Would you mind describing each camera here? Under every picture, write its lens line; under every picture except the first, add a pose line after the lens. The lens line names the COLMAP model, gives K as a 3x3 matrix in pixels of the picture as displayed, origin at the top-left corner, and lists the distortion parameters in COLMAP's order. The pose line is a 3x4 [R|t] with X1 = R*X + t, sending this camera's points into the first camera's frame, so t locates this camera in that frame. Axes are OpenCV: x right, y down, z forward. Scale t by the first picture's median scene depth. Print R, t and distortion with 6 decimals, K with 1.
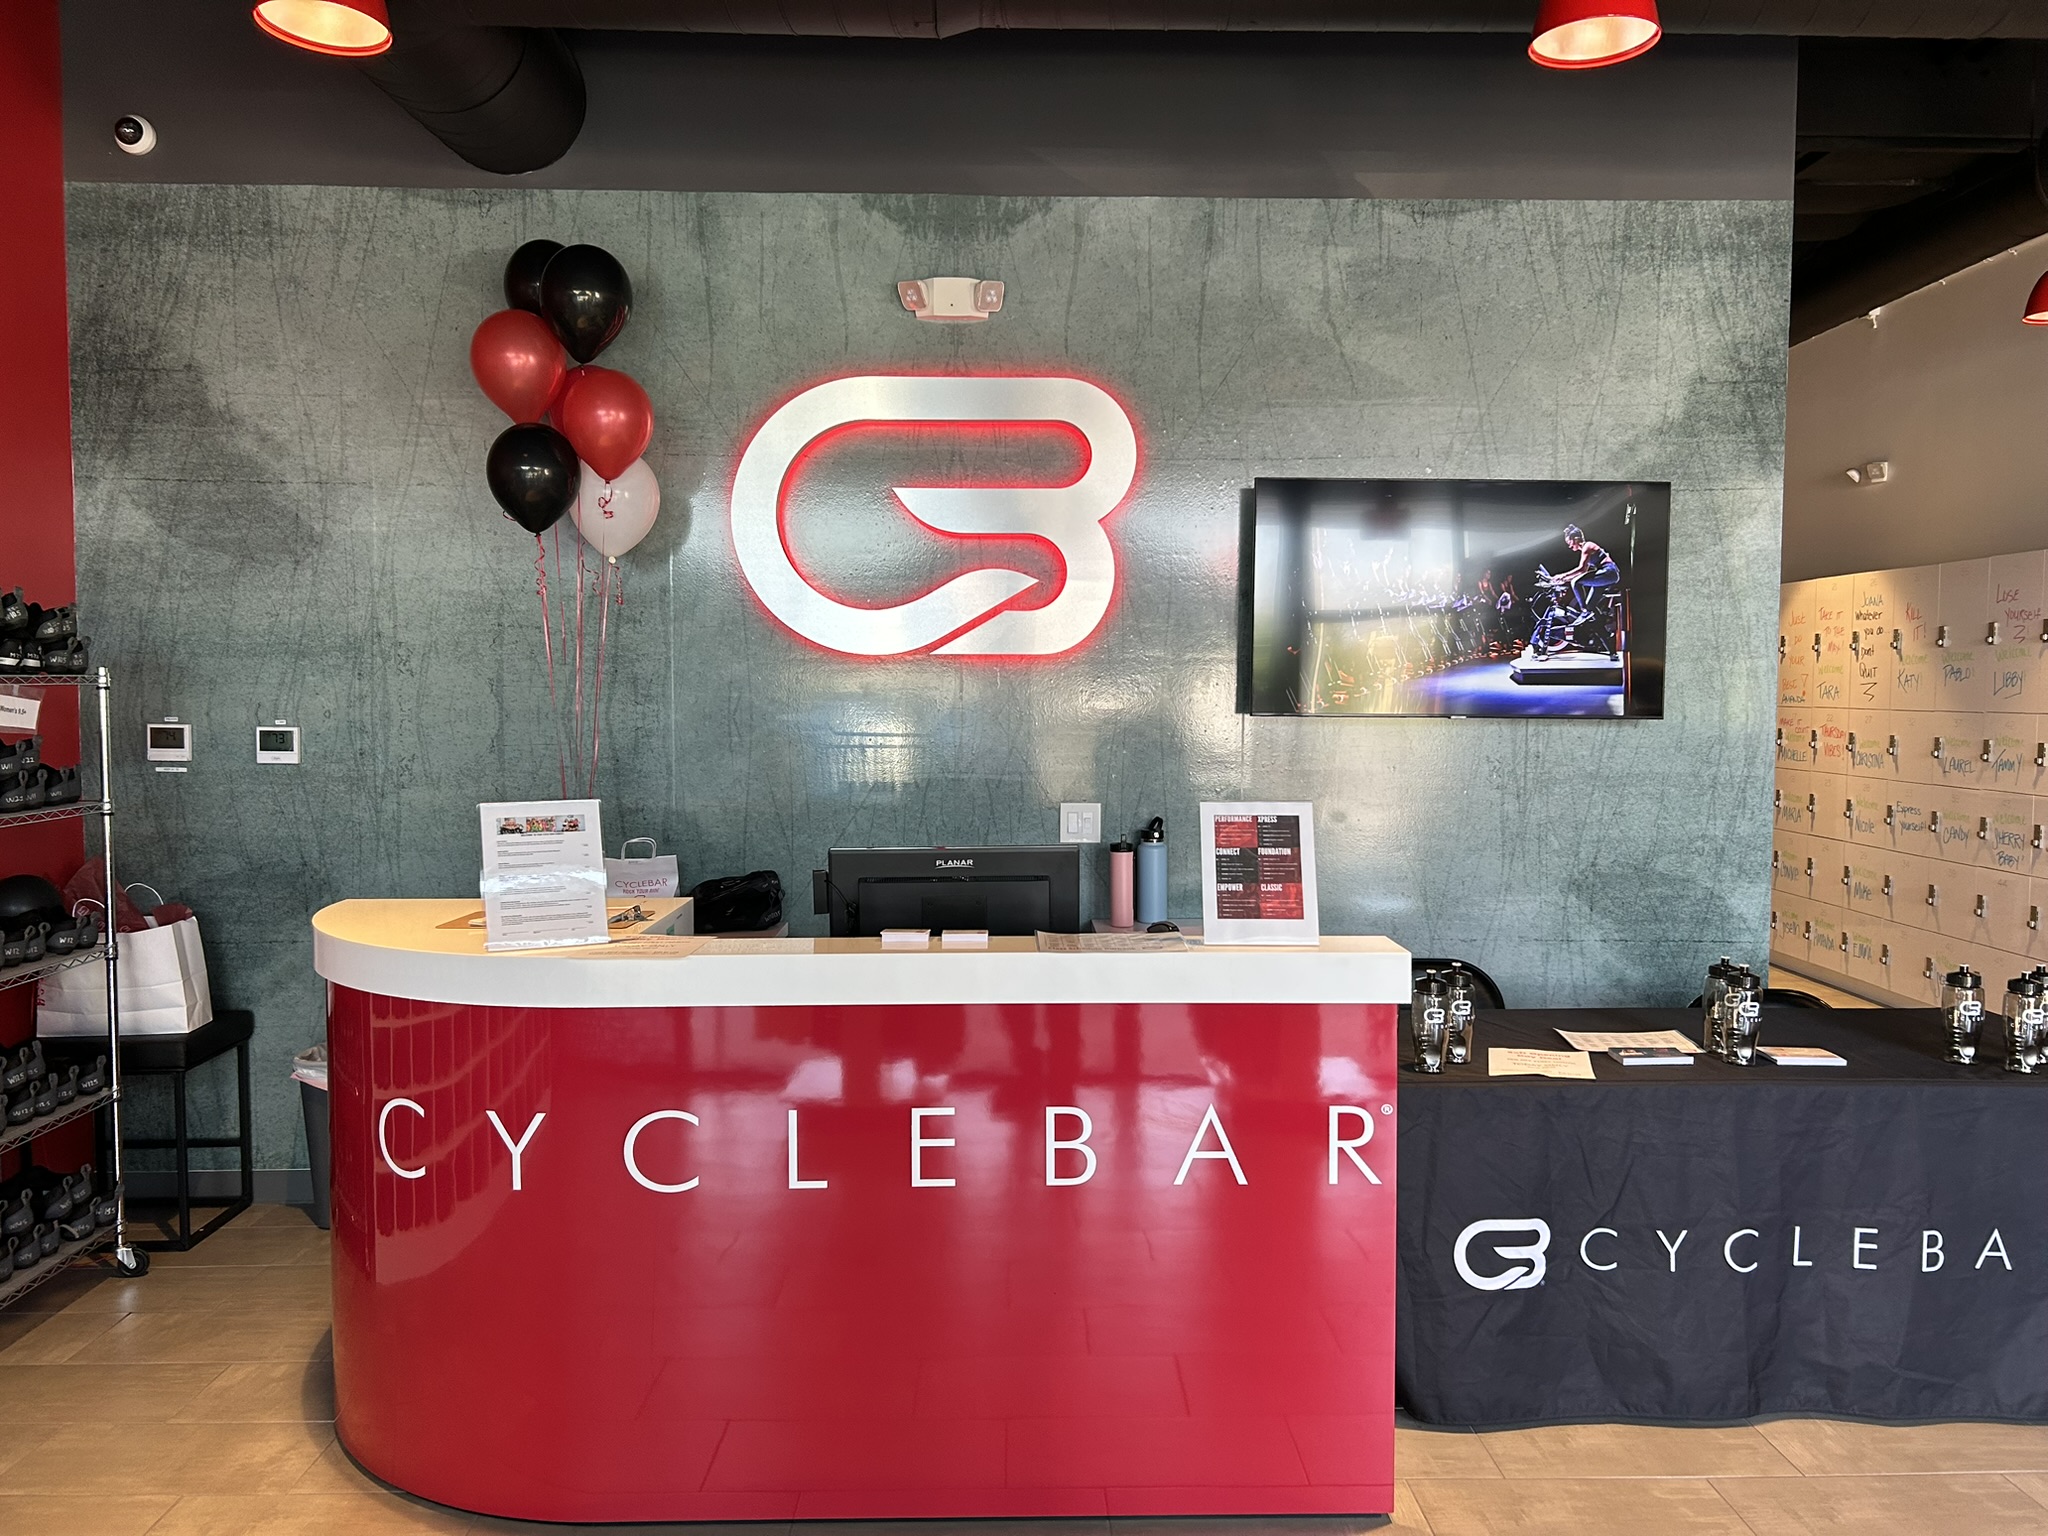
lens RADIAL K [[1545.2, 0, 1024.0], [0, 1545.2, 768.0], [0, 0, 1]] dist [0.005079, 0.000646]
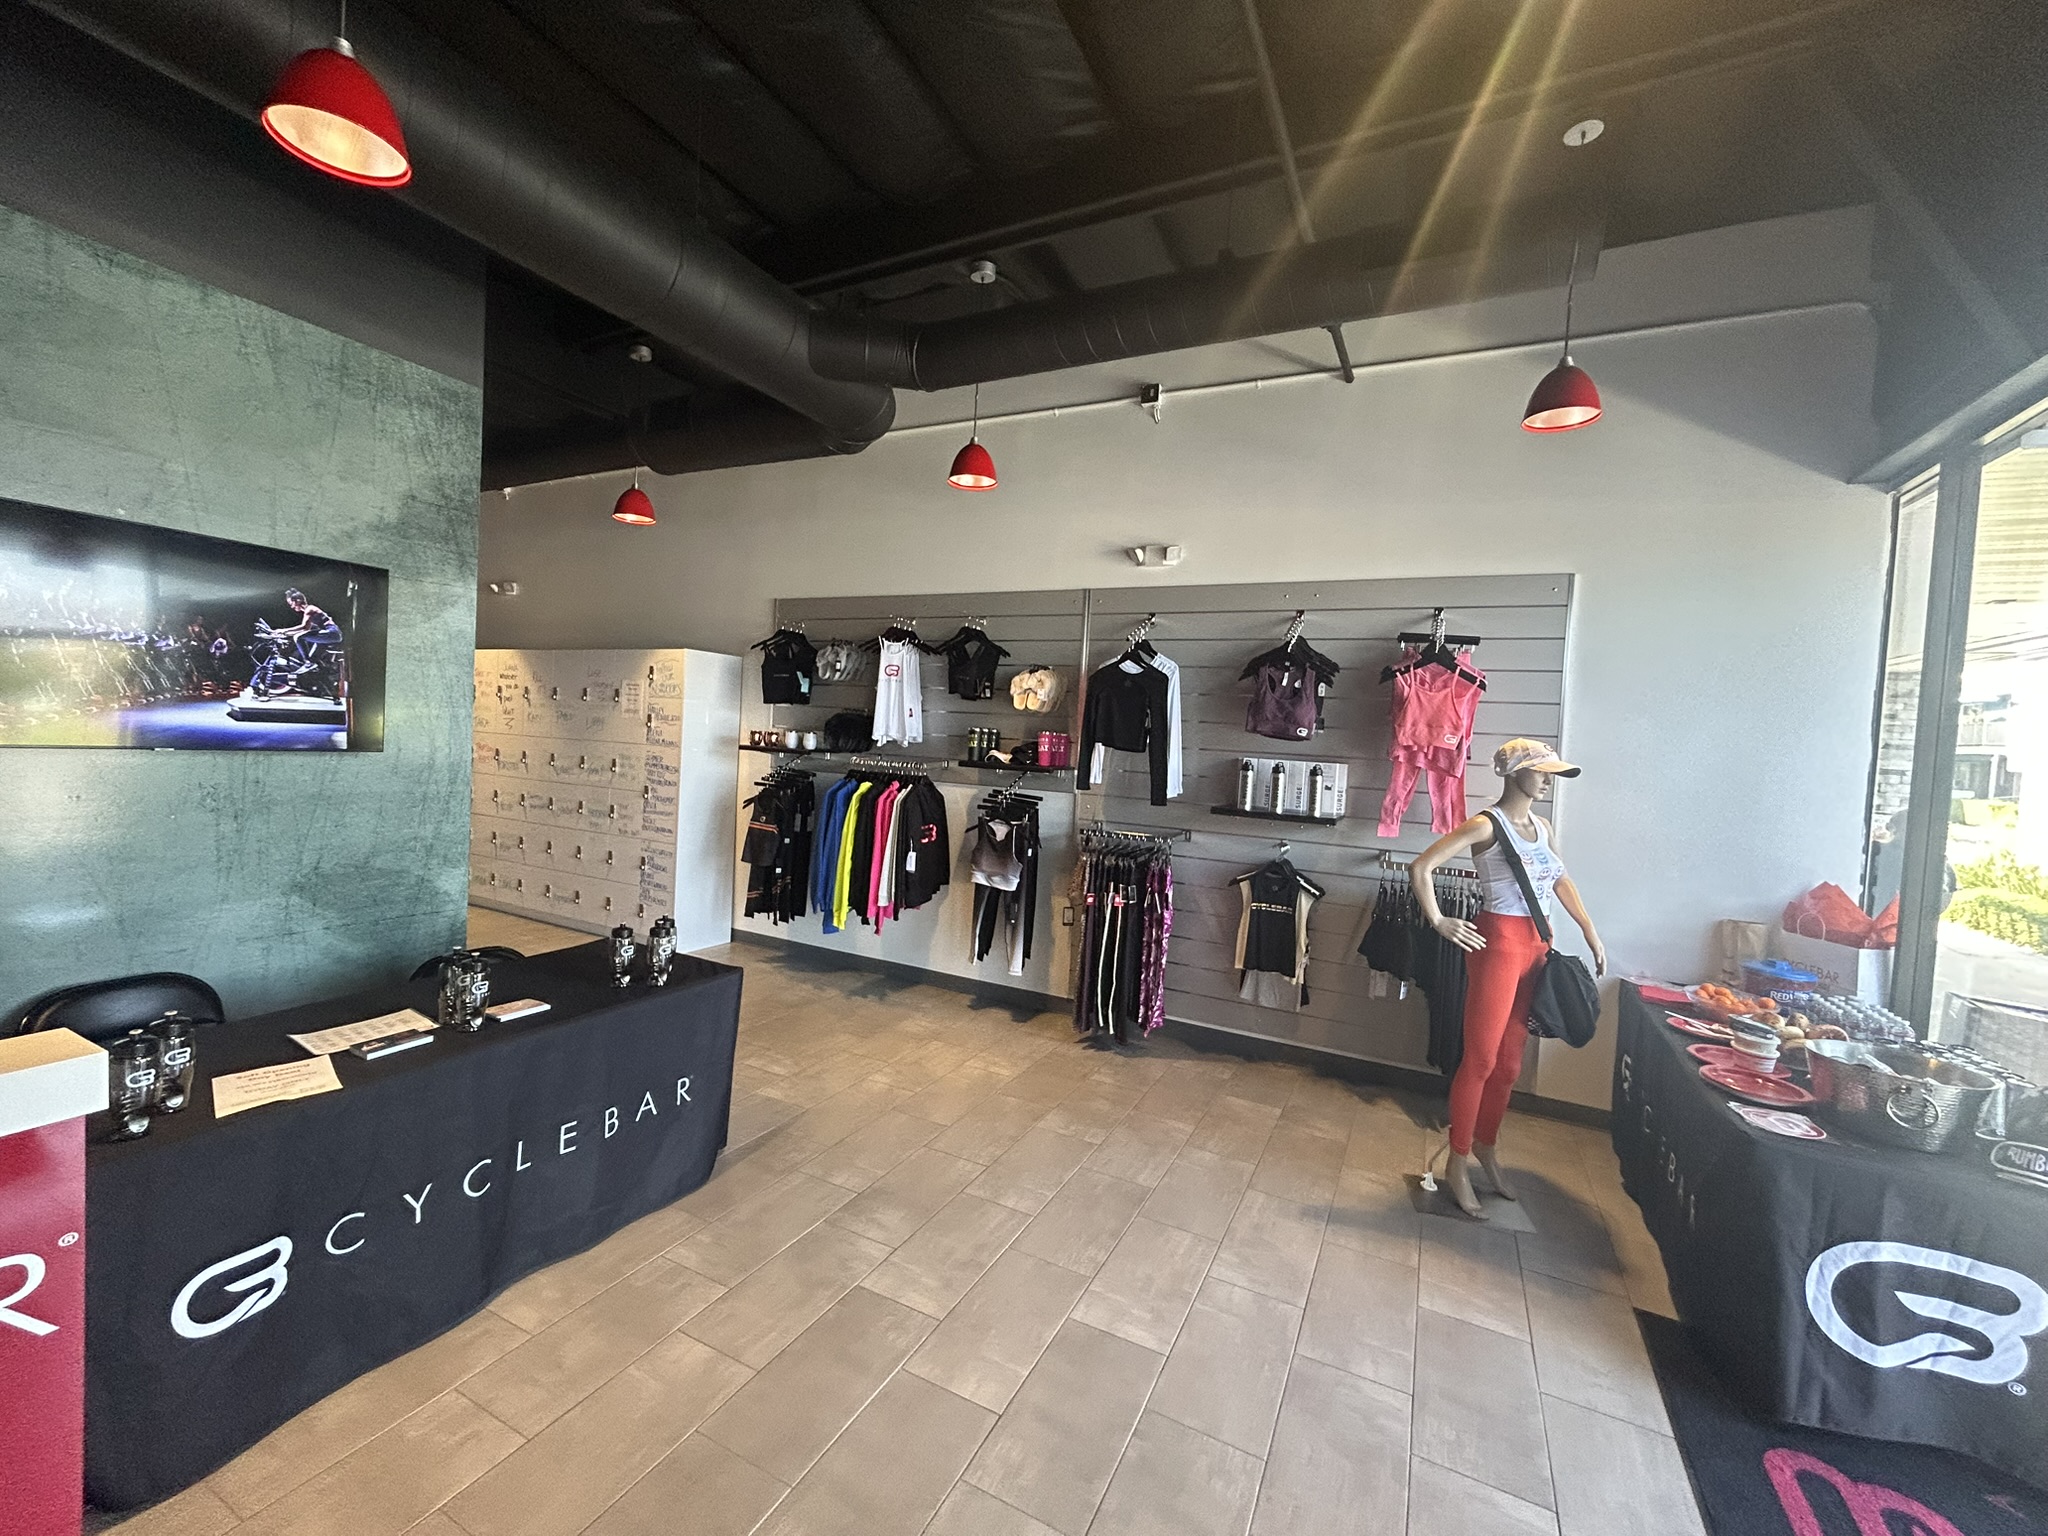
lens RADIAL K [[834.1, 0, 1024.0], [0, 834.1, 768.0], [0, 0, 1]] dist [0.011521, -0.002797]
pose [[0.470785, -0.009218, 0.882200, 0.045940], [-0.005142, 0.999900, 0.013192, -0.030180], [-0.882233, -0.010747, 0.470690, 0.194964]]
